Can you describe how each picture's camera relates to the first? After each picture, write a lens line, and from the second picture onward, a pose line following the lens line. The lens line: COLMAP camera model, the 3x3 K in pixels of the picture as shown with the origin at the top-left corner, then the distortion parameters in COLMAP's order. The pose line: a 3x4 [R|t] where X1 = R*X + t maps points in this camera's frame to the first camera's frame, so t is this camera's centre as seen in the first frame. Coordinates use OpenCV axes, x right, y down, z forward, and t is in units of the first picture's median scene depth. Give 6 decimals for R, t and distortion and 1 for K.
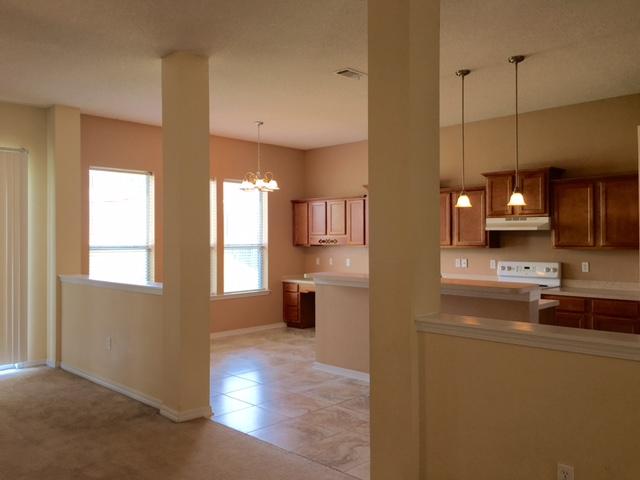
lens RADIAL K [[544.1, 0, 320.0], [0, 544.1, 240.0], [0, 0, 1]] dist [0.070246, -0.084099]
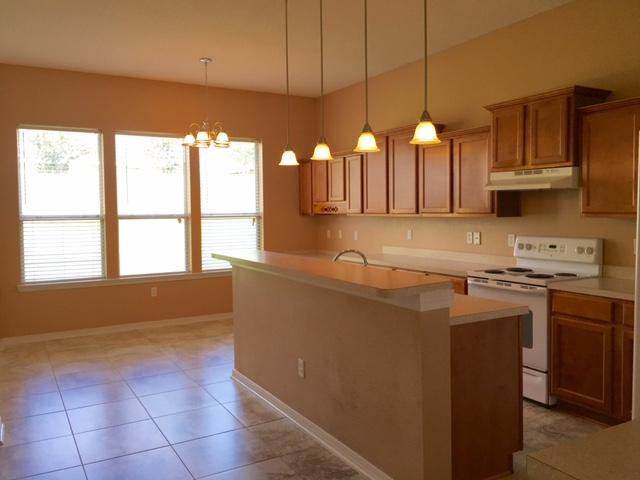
lens RADIAL K [[544.1, 0, 320.0], [0, 544.1, 240.0], [0, 0, 1]] dist [0.070246, -0.084099]
pose [[0.960553, 0.007509, -0.277995, 0.286380], [0.008165, 0.998443, 0.055181, 0.004007], [0.277977, -0.055274, 0.958996, 0.282768]]
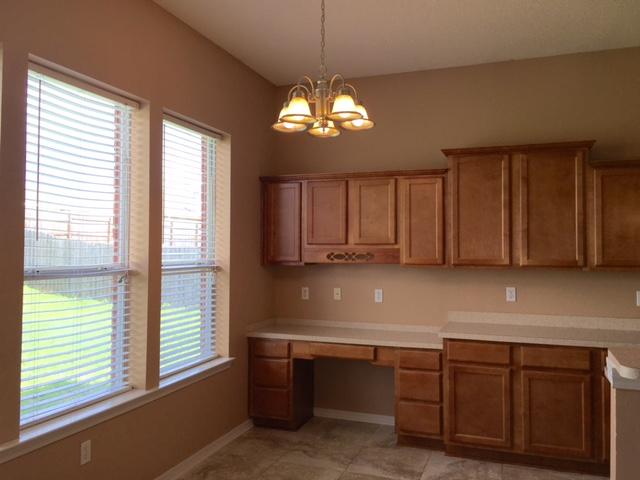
lens RADIAL K [[544.1, 0, 320.0], [0, 544.1, 240.0], [0, 0, 1]] dist [0.070246, -0.084099]
pose [[0.909706, 0.021832, 0.414678, -0.288524], [-0.010028, 0.999481, -0.030622, 0.003585], [-0.415131, 0.023699, 0.909453, 0.685545]]
